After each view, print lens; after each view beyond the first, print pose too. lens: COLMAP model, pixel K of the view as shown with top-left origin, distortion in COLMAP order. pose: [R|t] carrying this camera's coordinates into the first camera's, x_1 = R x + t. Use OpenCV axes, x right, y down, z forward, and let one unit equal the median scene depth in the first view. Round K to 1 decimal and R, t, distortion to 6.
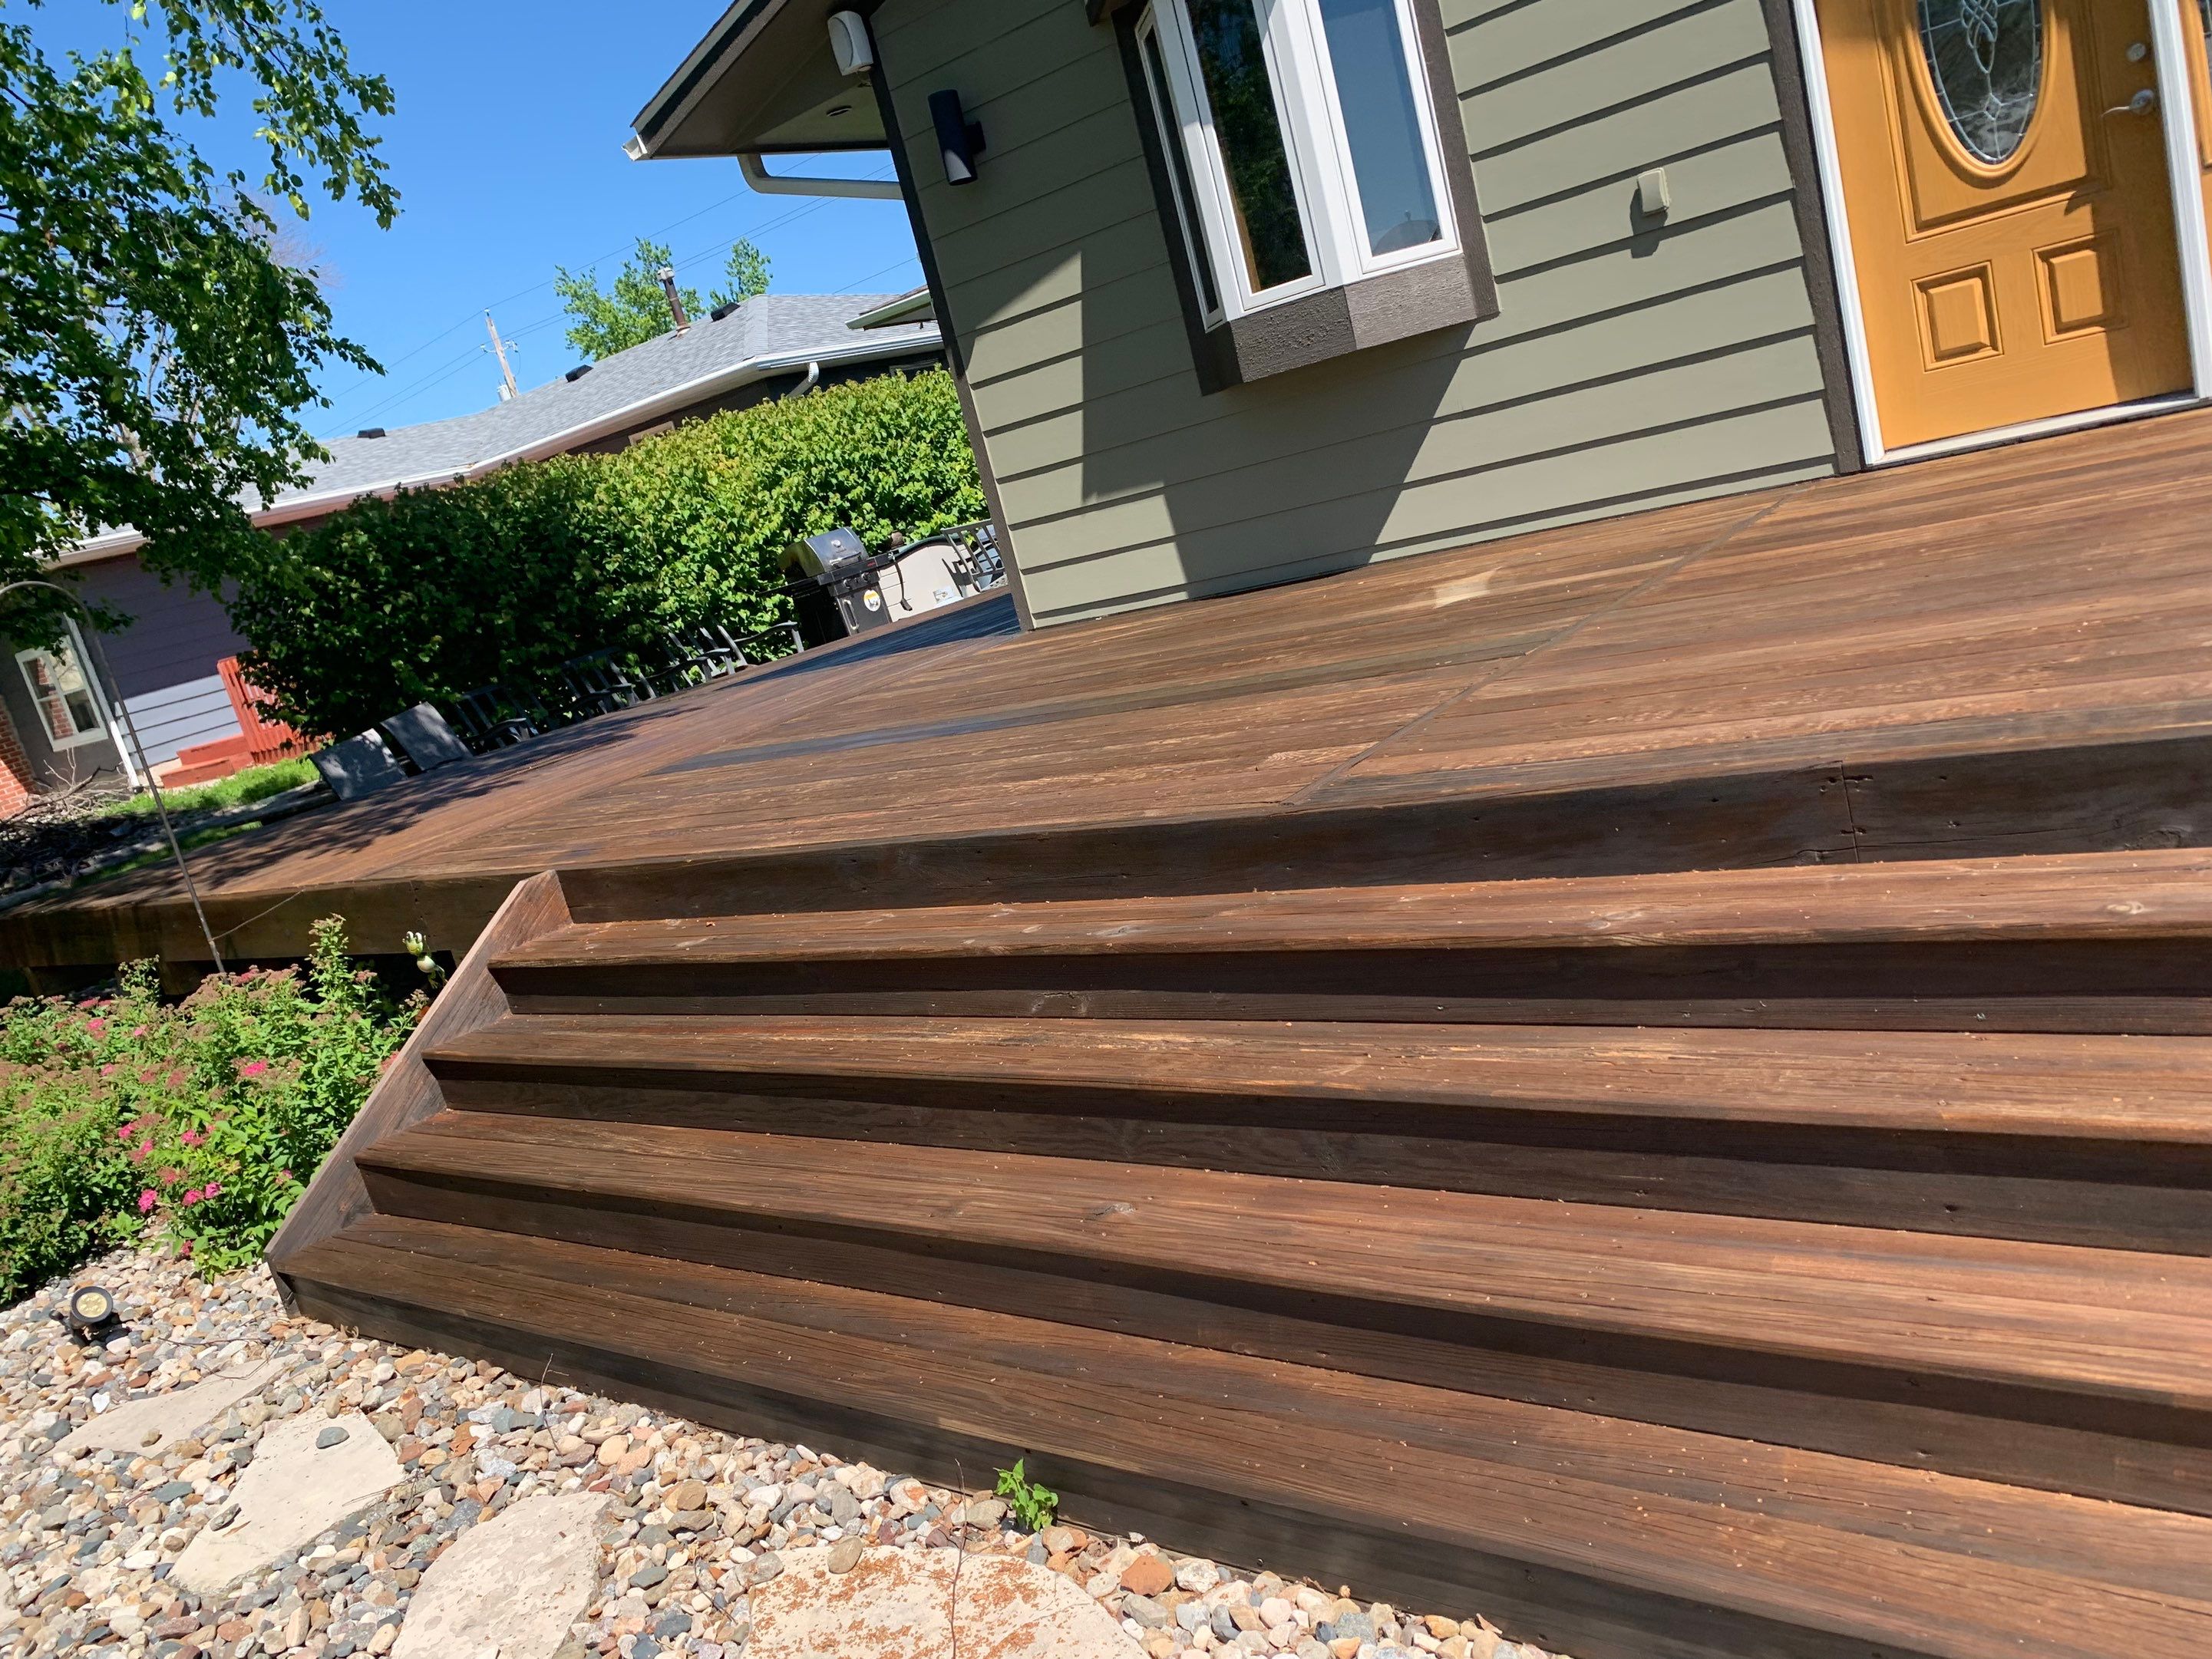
lens RADIAL K [[1701.0, 0, 1106.0], [0, 1701.0, 829.5], [0, 0, 1]] dist [0.078629, -0.098816]
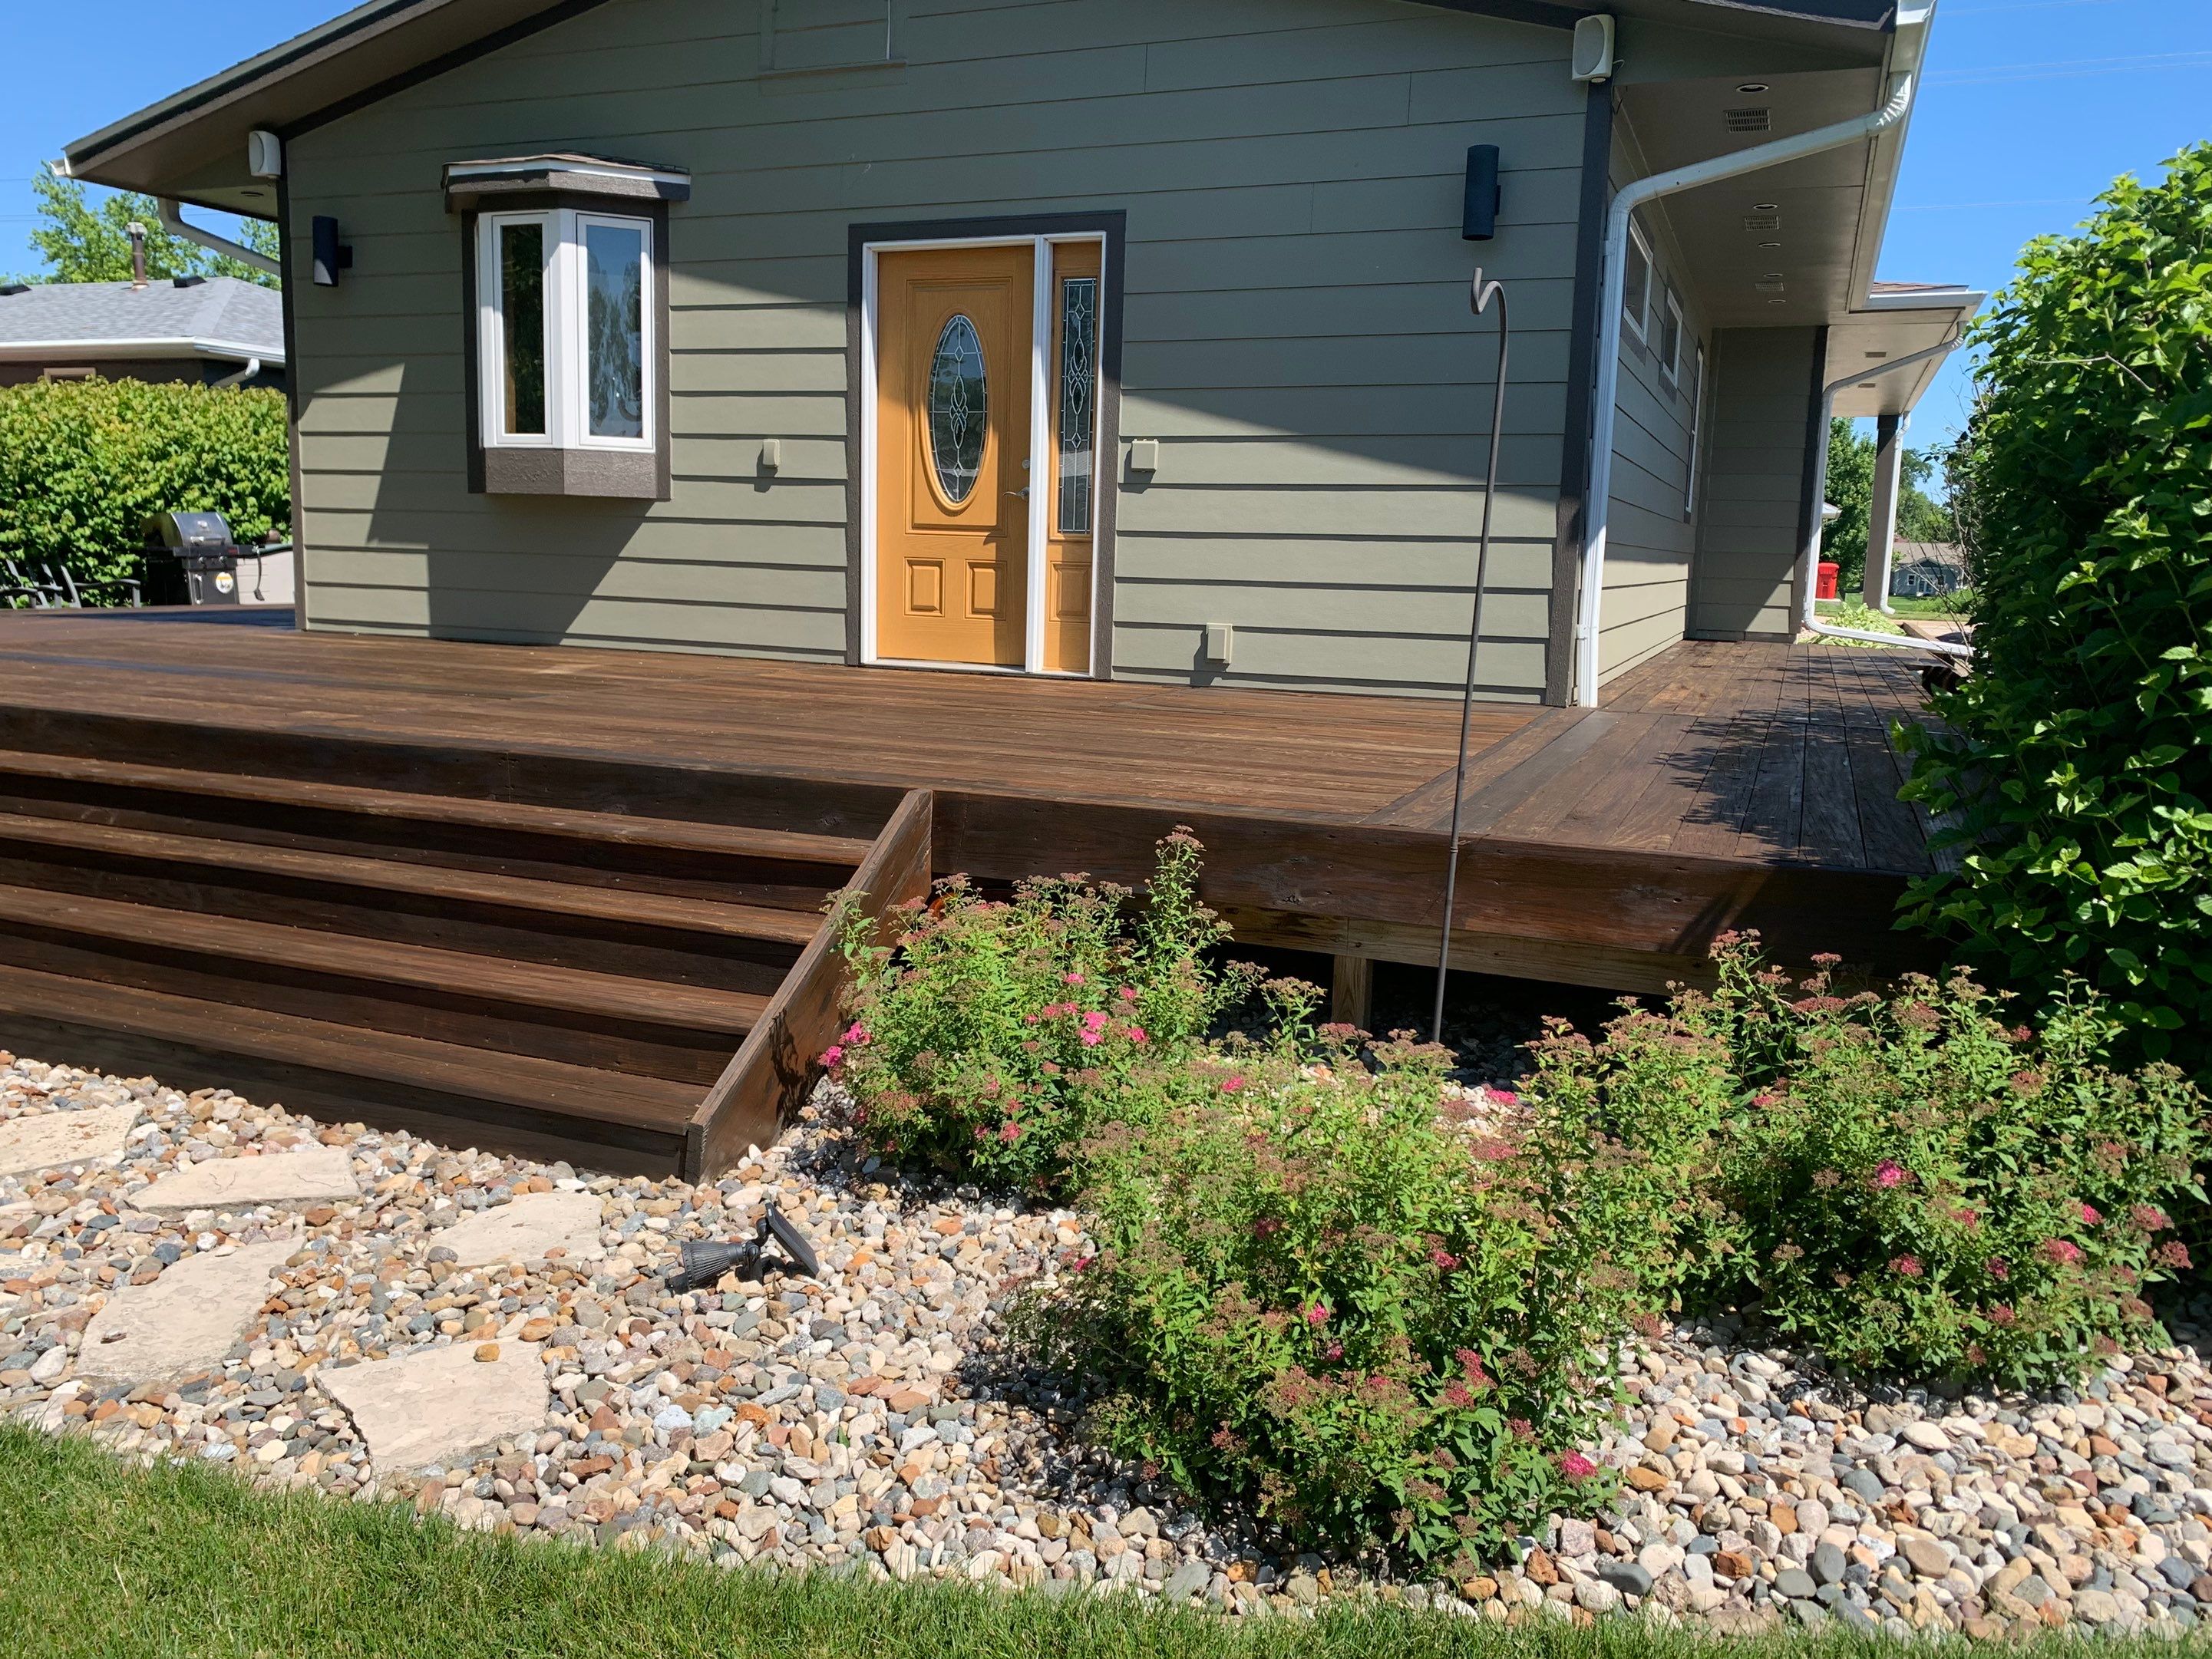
lens RADIAL K [[1701.0, 0, 1106.0], [0, 1701.0, 829.5], [0, 0, 1]] dist [0.078629, -0.098816]
pose [[0.927872, 0.231305, 0.292493, 0.120086], [-0.207489, 0.971984, -0.110435, 0.030473], [-0.309843, 0.041780, 0.949869, -0.270585]]
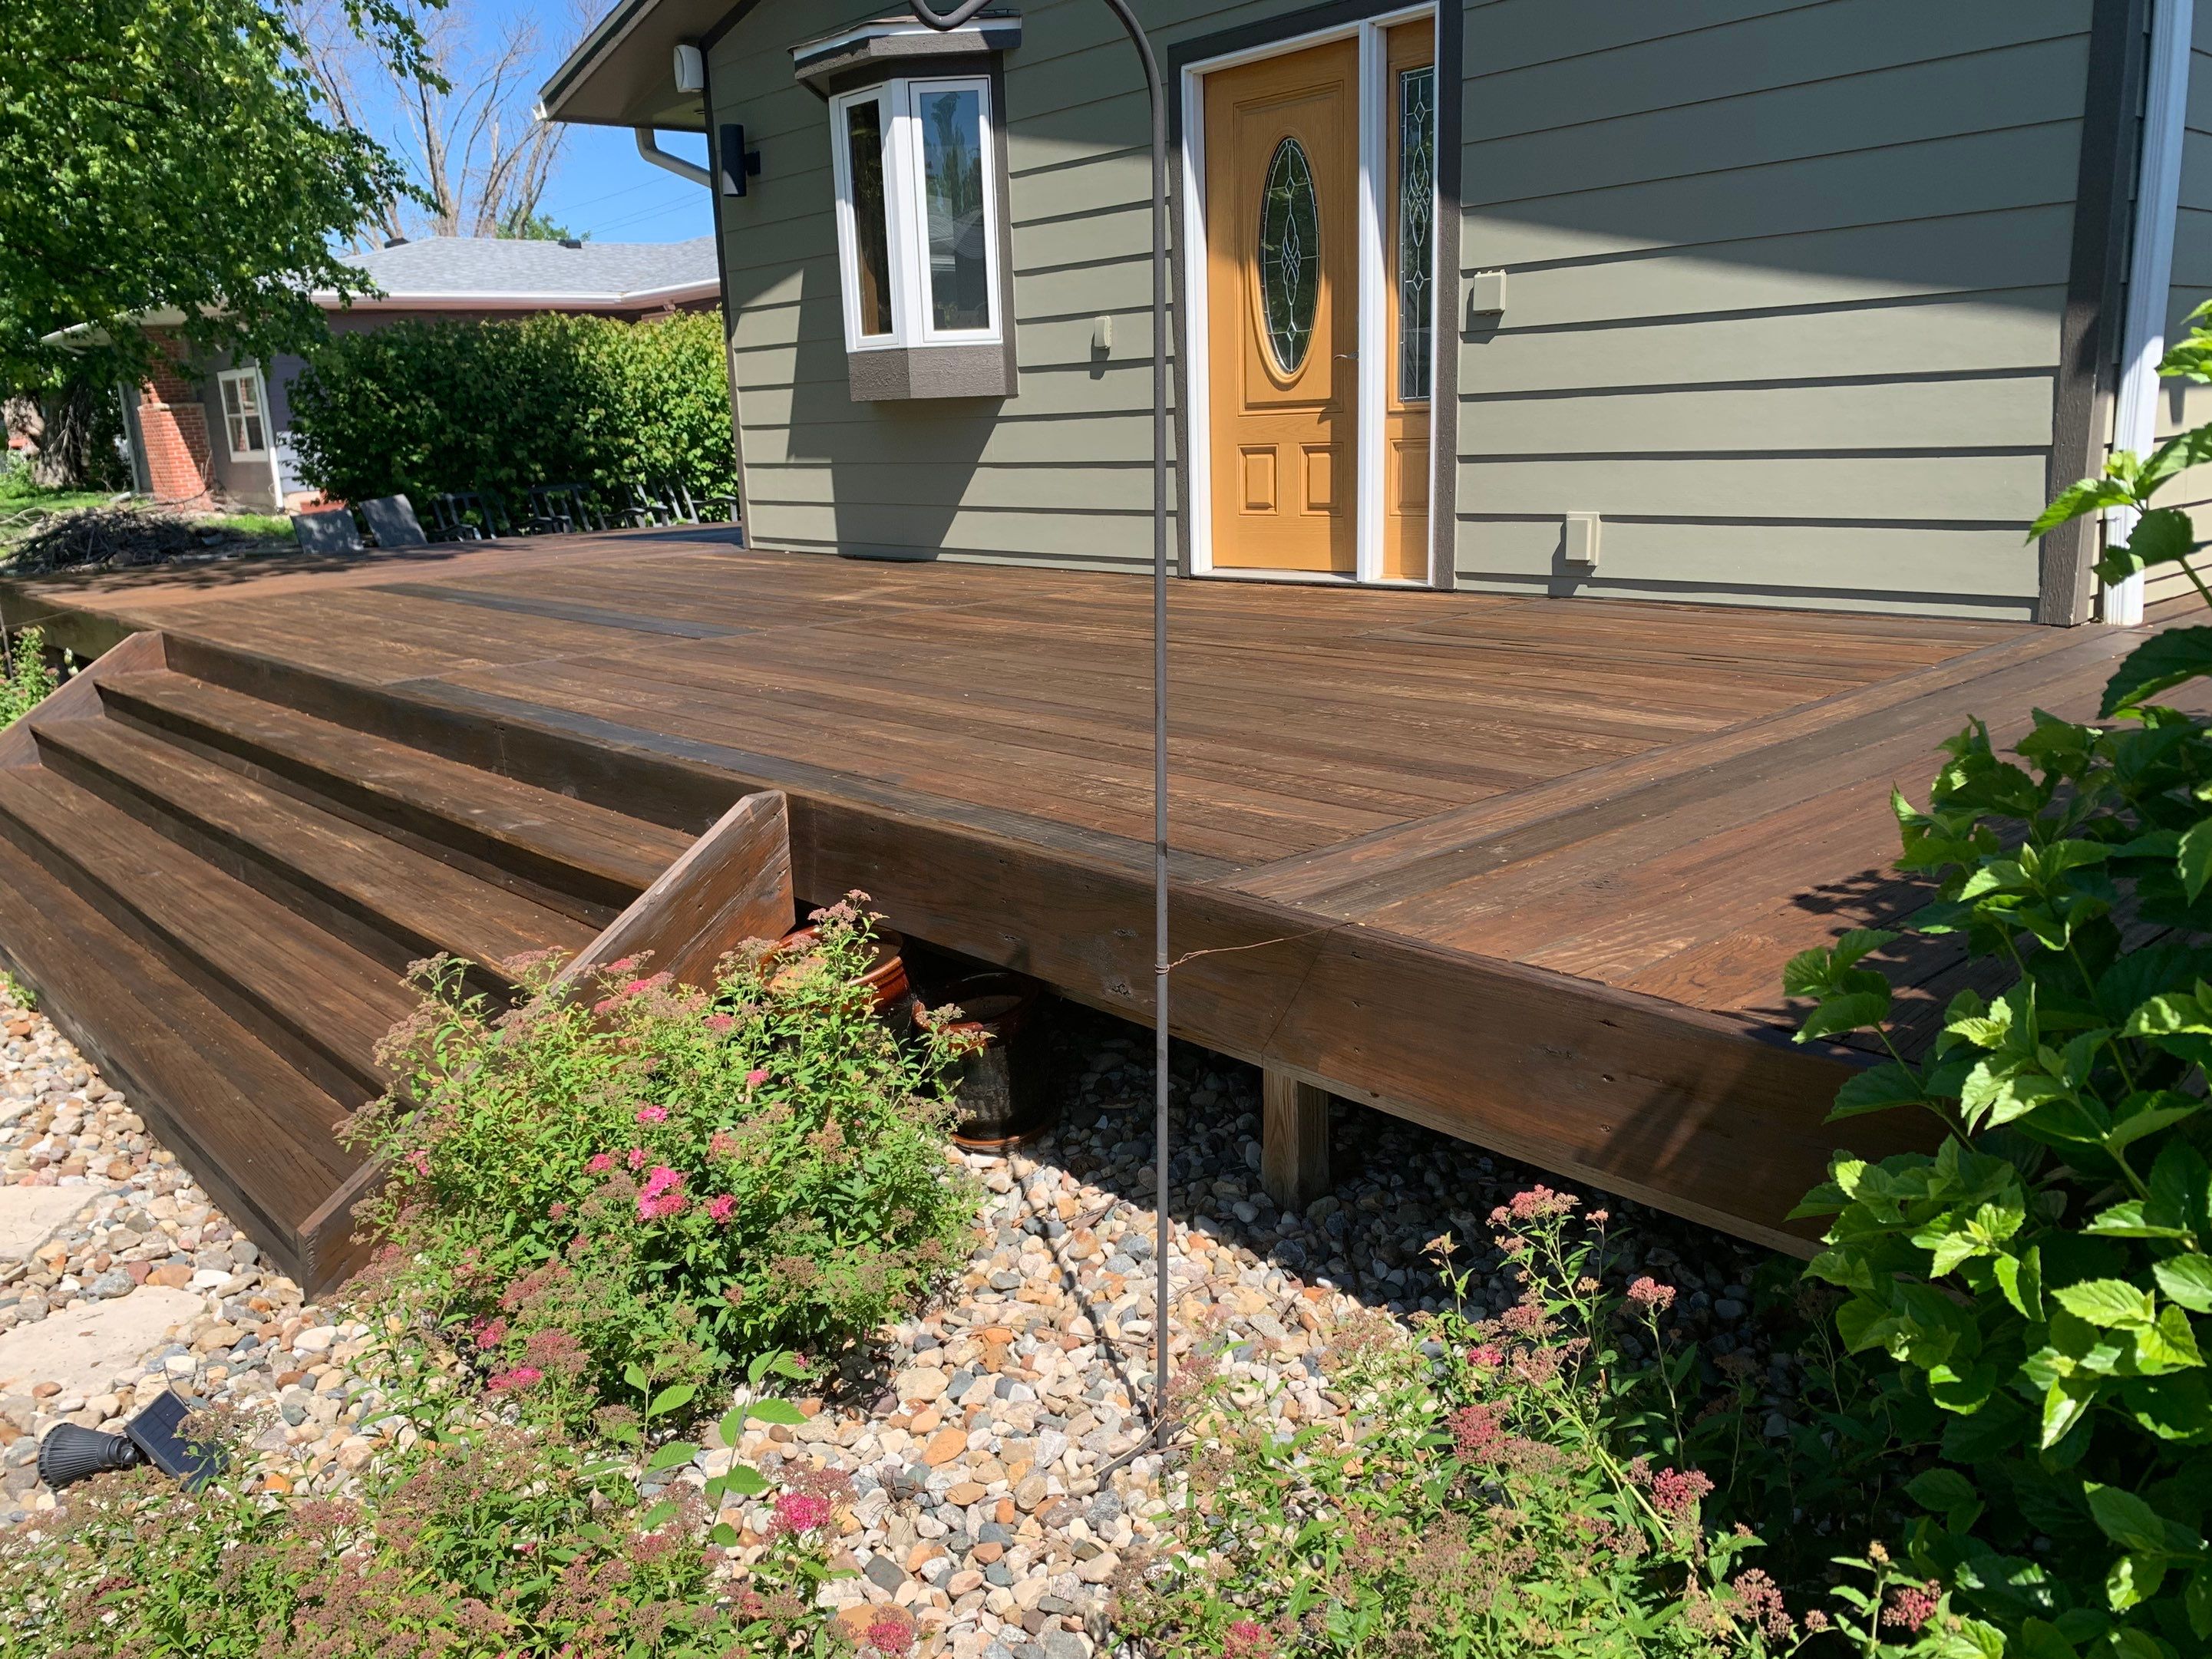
lens RADIAL K [[1707.3, 0, 1134.0], [0, 1707.3, 797.0], [0, 0, 1]] dist [0.113523, -0.143060]
pose [[0.962593, 0.242377, -0.121115, 0.310413], [-0.237948, 0.969990, 0.050005, -0.051335], [0.129600, -0.019315, 0.991378, -0.164944]]
